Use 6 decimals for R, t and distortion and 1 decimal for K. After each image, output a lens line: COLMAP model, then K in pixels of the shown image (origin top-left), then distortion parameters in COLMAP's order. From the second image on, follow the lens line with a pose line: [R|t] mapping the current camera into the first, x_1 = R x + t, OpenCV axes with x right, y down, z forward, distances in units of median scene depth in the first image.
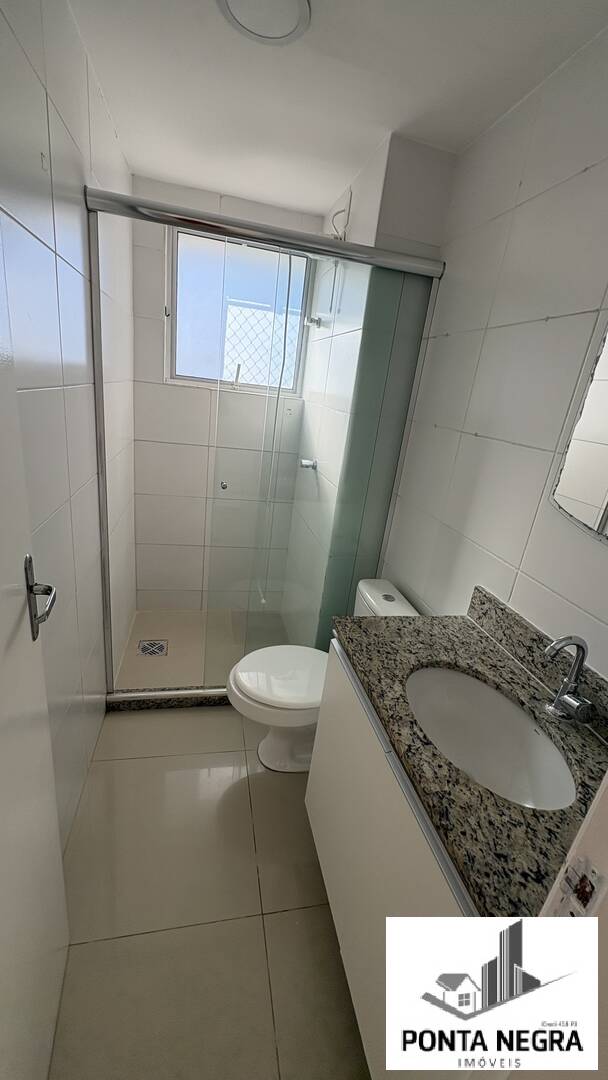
lens RADIAL K [[431.1, 0, 303.4], [0, 431.1, 534.0], [0, 0, 1]] dist [0.000795, -0.000380]
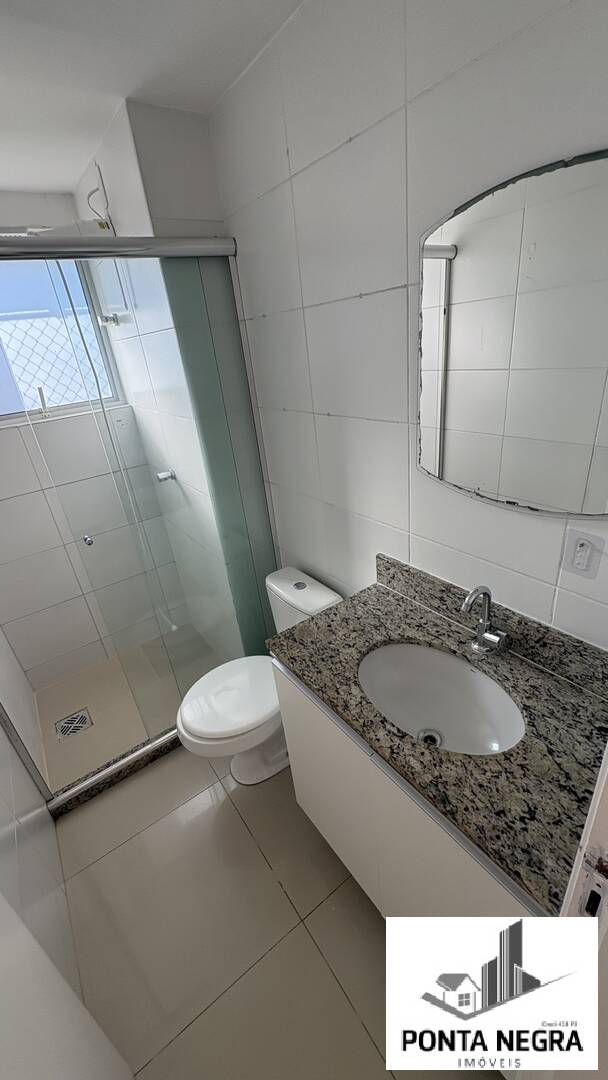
lens RADIAL K [[431.1, 0, 304.6], [0, 431.1, 538.2], [0, 0, 1]] dist [0.000795, -0.000380]
pose [[0.893742, -0.365399, 0.260209, -0.018030], [0.336250, 0.929660, 0.150558, -0.114994], [-0.296920, -0.047065, 0.953742, 0.030403]]
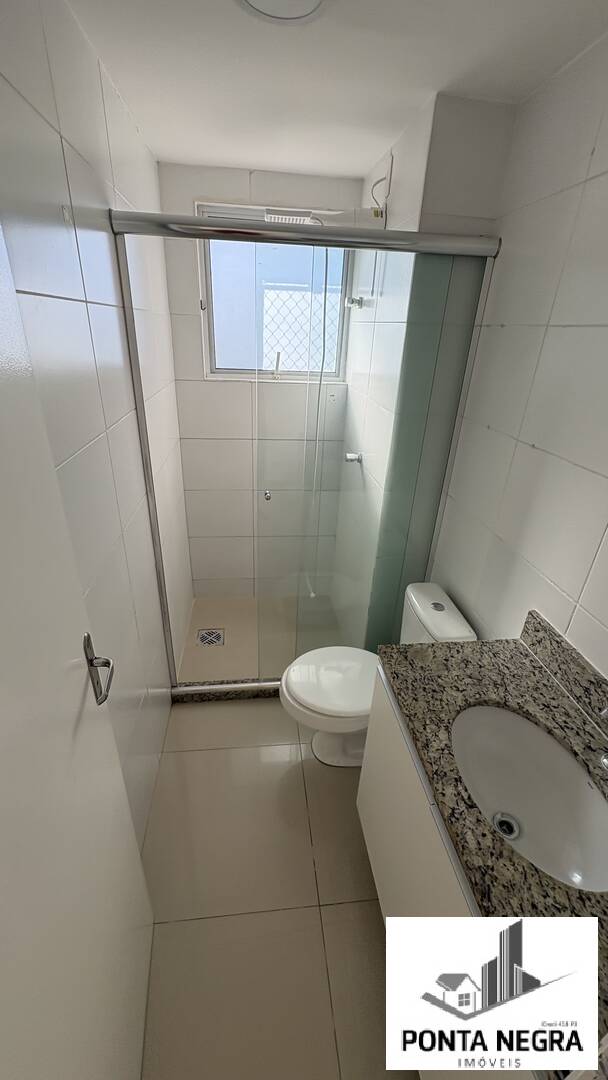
lens RADIAL K [[431.1, 0, 302.7], [0, 431.1, 539.2], [0, 0, 1]] dist [0.000795, -0.000380]
pose [[0.992218, -0.026779, -0.121600, 0.017335], [0.040044, 0.993345, 0.107995, -0.132822], [0.117898, -0.112024, 0.986687, 0.013084]]
